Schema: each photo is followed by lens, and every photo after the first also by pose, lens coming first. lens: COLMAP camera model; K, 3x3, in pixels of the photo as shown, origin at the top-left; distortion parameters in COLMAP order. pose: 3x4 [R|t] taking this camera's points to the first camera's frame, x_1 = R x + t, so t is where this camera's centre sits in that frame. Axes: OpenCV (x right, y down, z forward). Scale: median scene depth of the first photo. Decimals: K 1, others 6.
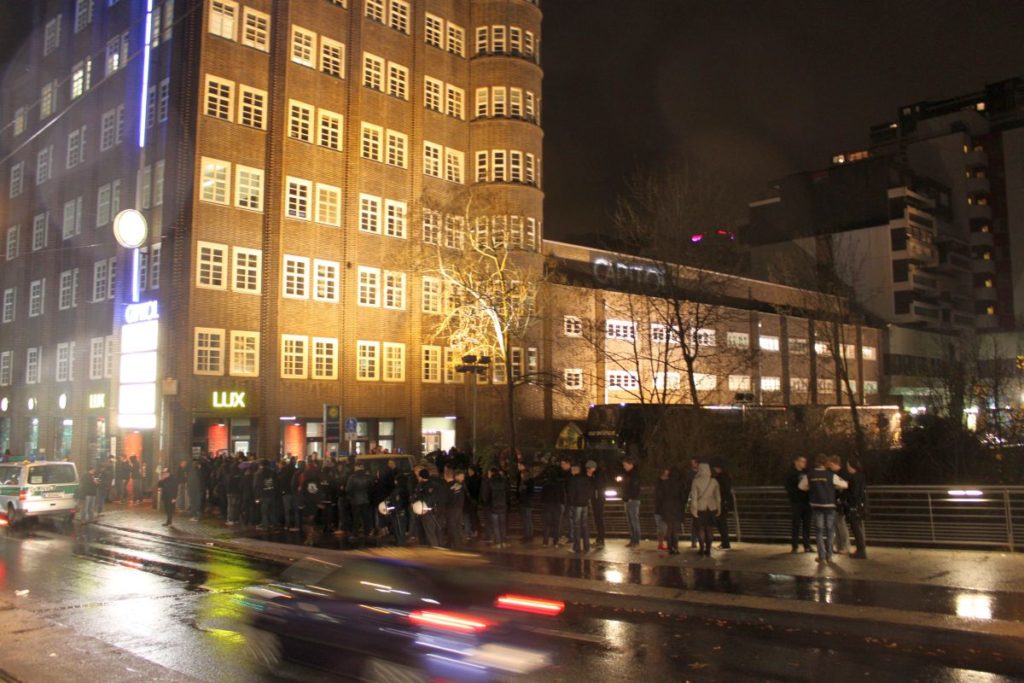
lens RADIAL K [[860.8, 0, 505.1], [0, 860.8, 337.5], [0, 0, 1]] dist [-0.103892, 0.059224]
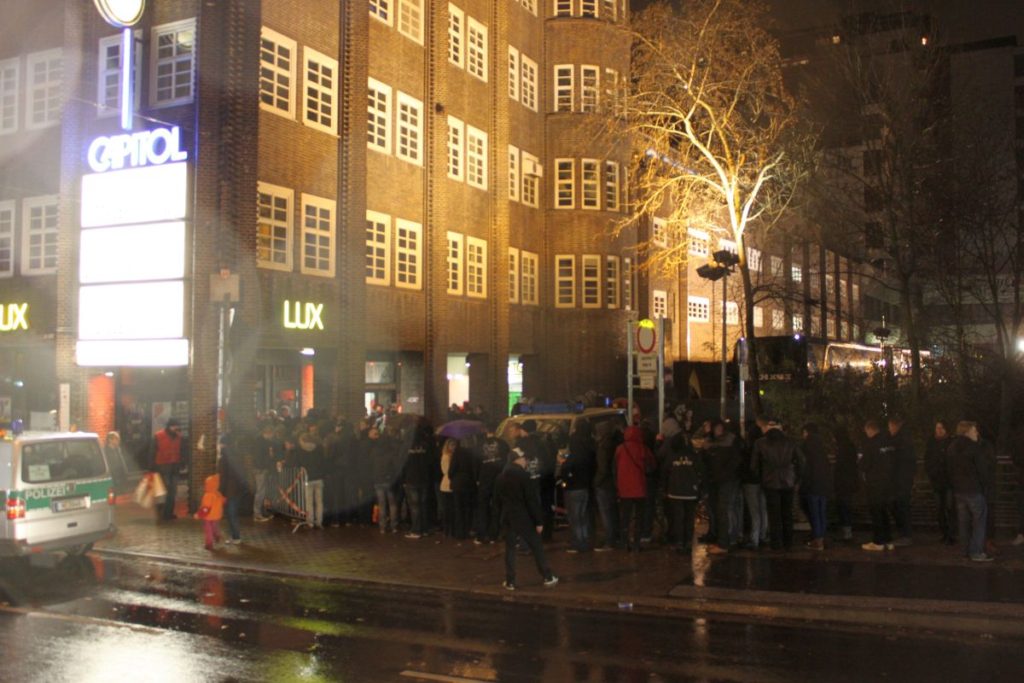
lens RADIAL K [[955.3, 0, 520.5], [0, 955.3, 332.3], [0, 0, 1]] dist [-0.078765, 0.000000]
pose [[0.954519, 0.015411, 0.297750, -0.338624], [-0.031202, 0.998343, 0.048355, 0.044487], [-0.296512, -0.055446, 0.953418, 0.322994]]
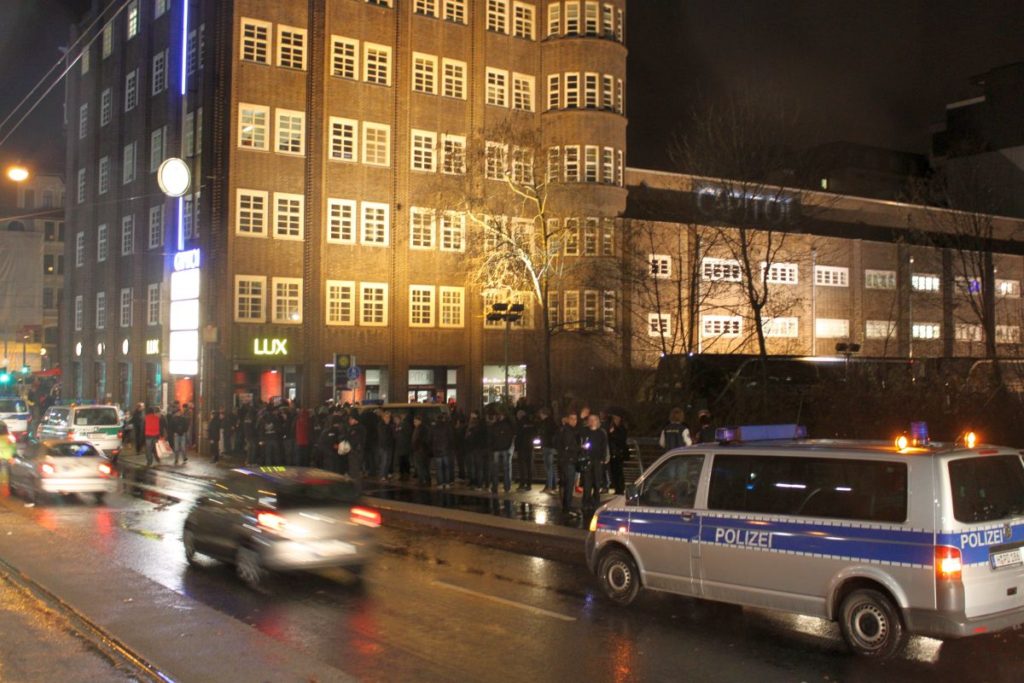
lens RADIAL K [[1068.1, 0, 514.5], [0, 1068.1, 338.5], [0, 0, 1]] dist [-0.064265, 0.000000]
pose [[0.980975, 0.007216, -0.193998, 0.182292], [0.006309, 0.997596, 0.069008, -0.019542], [0.194030, -0.068919, 0.978572, -0.156397]]
